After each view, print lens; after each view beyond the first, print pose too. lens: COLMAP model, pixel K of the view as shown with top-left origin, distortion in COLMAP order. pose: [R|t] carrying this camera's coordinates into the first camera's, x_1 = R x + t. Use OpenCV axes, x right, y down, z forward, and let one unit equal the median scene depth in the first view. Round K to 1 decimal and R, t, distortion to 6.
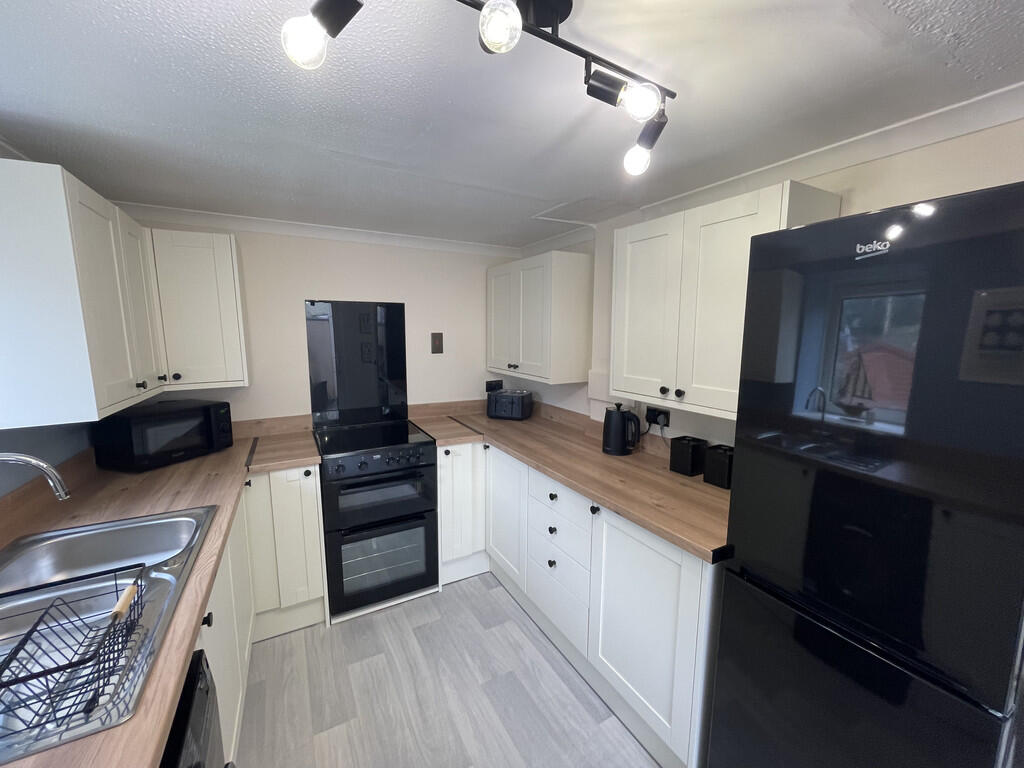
lens RADIAL K [[415.1, 0, 513.5], [0, 415.1, 384.9], [0, 0, 1]] dist [-0.006923, 0.001123]
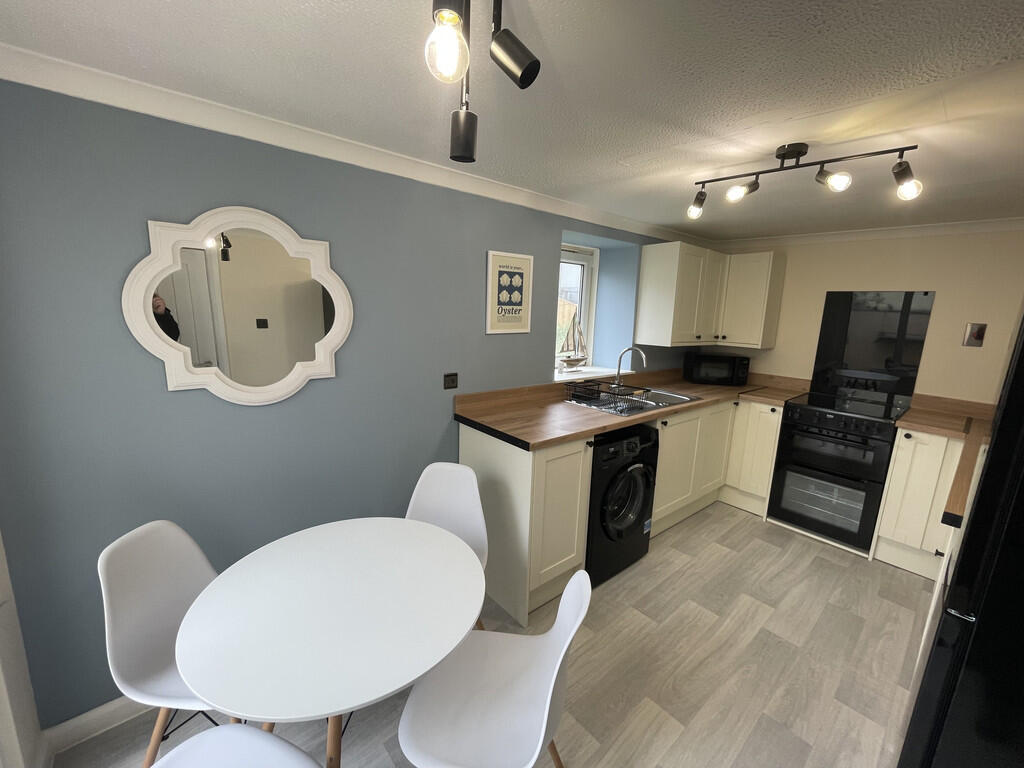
lens RADIAL K [[415.1, 0, 508.9], [0, 415.1, 384.5], [0, 0, 1]] dist [-0.006923, 0.001123]
pose [[0.206633, 0.195780, -0.958631, 0.677984], [-0.164557, 0.972773, 0.163198, 0.035261], [0.964481, 0.124027, 0.233224, -0.259983]]
